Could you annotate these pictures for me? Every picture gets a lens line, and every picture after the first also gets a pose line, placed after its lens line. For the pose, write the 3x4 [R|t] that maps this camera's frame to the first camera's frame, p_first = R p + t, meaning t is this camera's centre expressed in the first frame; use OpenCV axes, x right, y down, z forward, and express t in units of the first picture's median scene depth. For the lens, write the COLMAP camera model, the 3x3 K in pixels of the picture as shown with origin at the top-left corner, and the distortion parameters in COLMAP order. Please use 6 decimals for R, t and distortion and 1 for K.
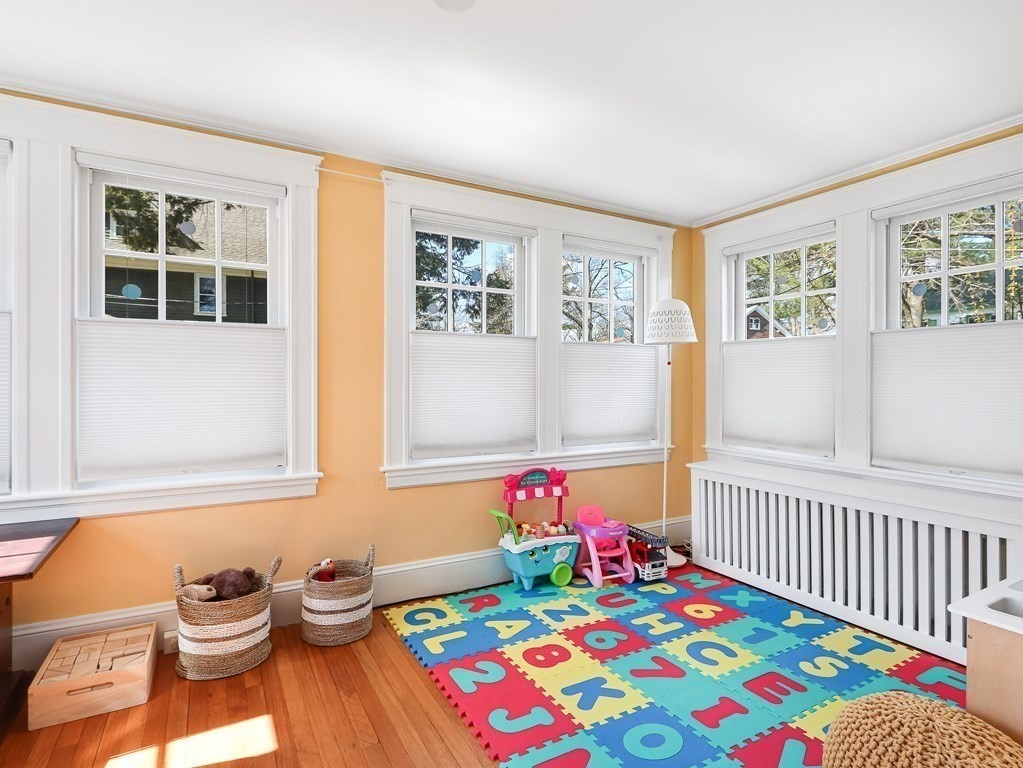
lens RADIAL K [[539.8, 0, 511.5], [0, 539.8, 384.0], [0, 0, 1]] dist [0.003061, 0.000657]
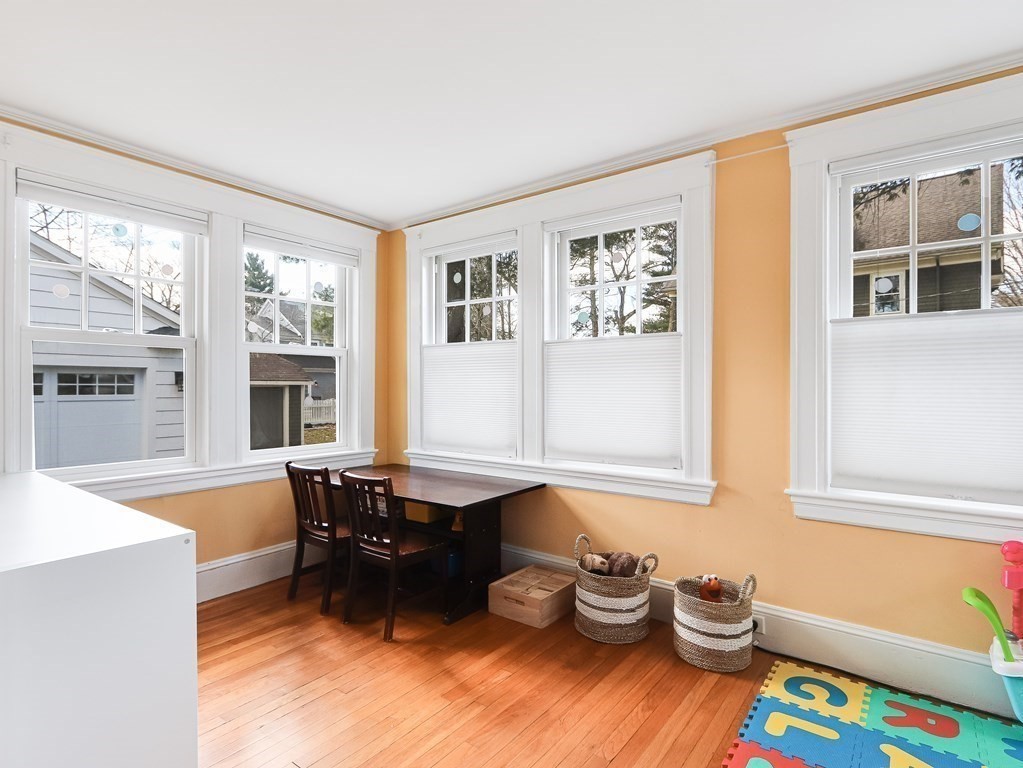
lens RADIAL K [[535.0, 0, 504.7], [0, 535.0, 383.5], [0, 0, 1]] dist [0.002331, -0.001896]
pose [[0.398257, -0.003764, -0.917266, 0.381696], [0.004780, 0.999987, -0.002028, -0.010120], [0.917261, -0.003577, 0.398270, 0.301277]]
